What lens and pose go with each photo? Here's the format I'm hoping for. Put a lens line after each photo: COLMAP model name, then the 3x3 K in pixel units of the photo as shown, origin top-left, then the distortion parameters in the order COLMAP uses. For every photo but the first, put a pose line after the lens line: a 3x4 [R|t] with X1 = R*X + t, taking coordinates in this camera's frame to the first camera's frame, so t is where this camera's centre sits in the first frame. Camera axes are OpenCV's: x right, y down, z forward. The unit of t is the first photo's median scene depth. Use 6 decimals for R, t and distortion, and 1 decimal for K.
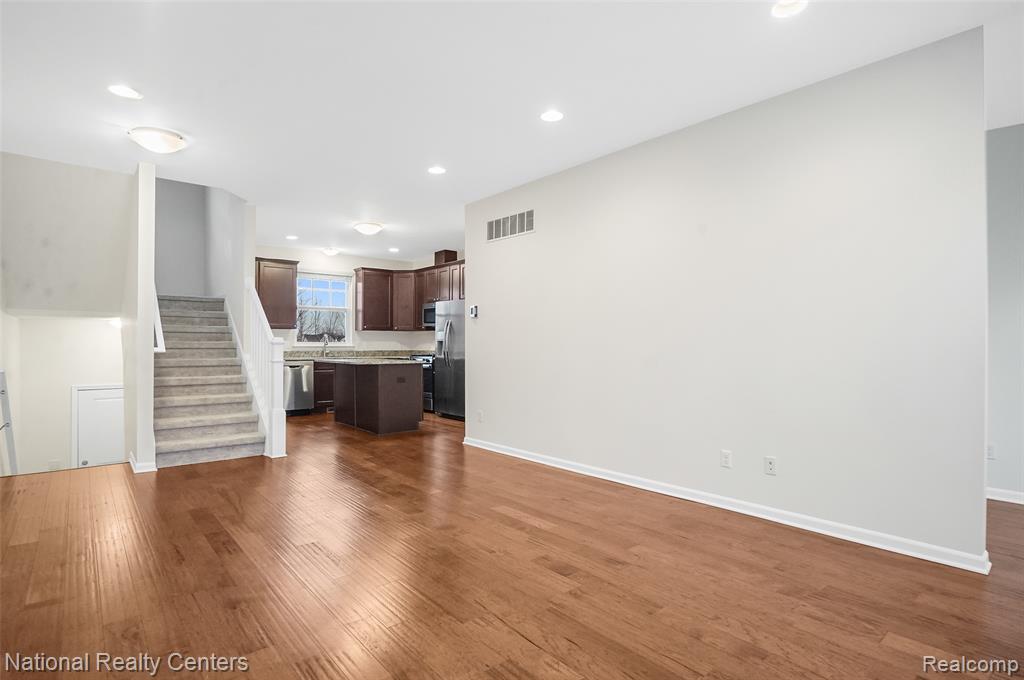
lens RADIAL K [[553.0, 0, 512.9], [0, 553.0, 339.4], [0, 0, 1]] dist [-0.032460, 0.009394]
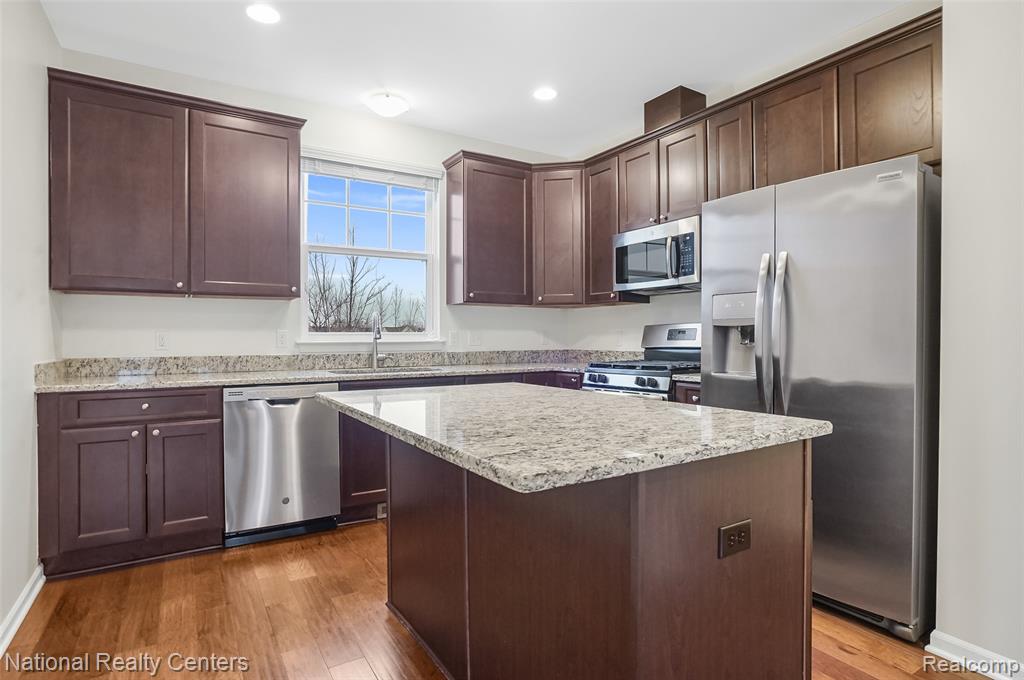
lens RADIAL K [[553.0, 0, 531.4], [0, 553.0, 334.6], [0, 0, 1]] dist [-0.032460, 0.009394]
pose [[0.994340, -0.004592, -0.106148, -0.182760], [0.005226, 0.999970, 0.005703, 0.004855], [0.106119, -0.006225, 0.994334, 0.605747]]
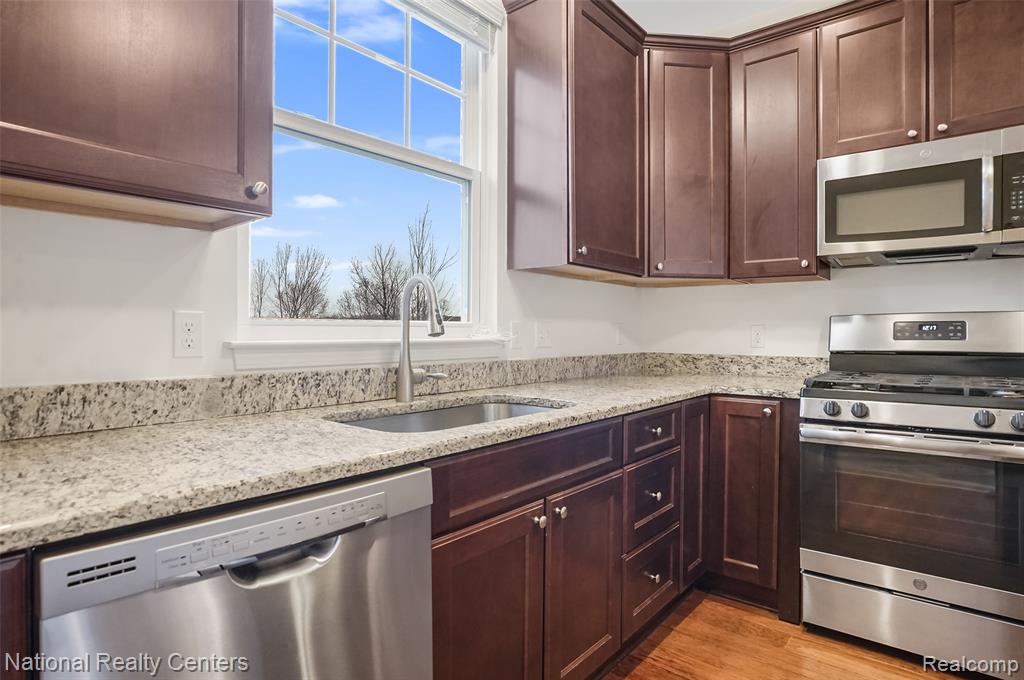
lens RADIAL K [[553.0, 0, 513.4], [0, 553.0, 324.6], [0, 0, 1]] dist [-0.032460, 0.009394]
pose [[0.980510, 0.005402, 0.196396, -0.343306], [-0.004840, 0.999983, -0.003340, 0.006793], [-0.196410, 0.002324, 0.980519, 0.815644]]
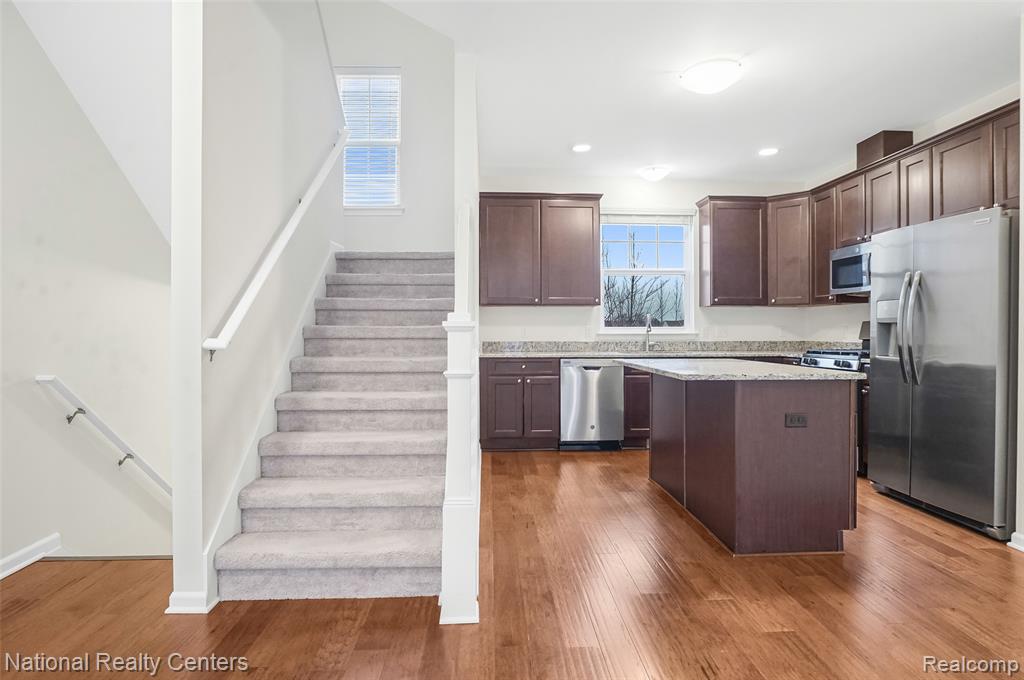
lens RADIAL K [[553.0, 0, 513.7], [0, 553.0, 335.7], [0, 0, 1]] dist [-0.032460, 0.009394]
pose [[0.804016, 0.003027, -0.594600, -0.099221], [0.007325, 0.999861, 0.014994, 0.004239], [0.594563, -0.016411, 0.803882, 0.426232]]
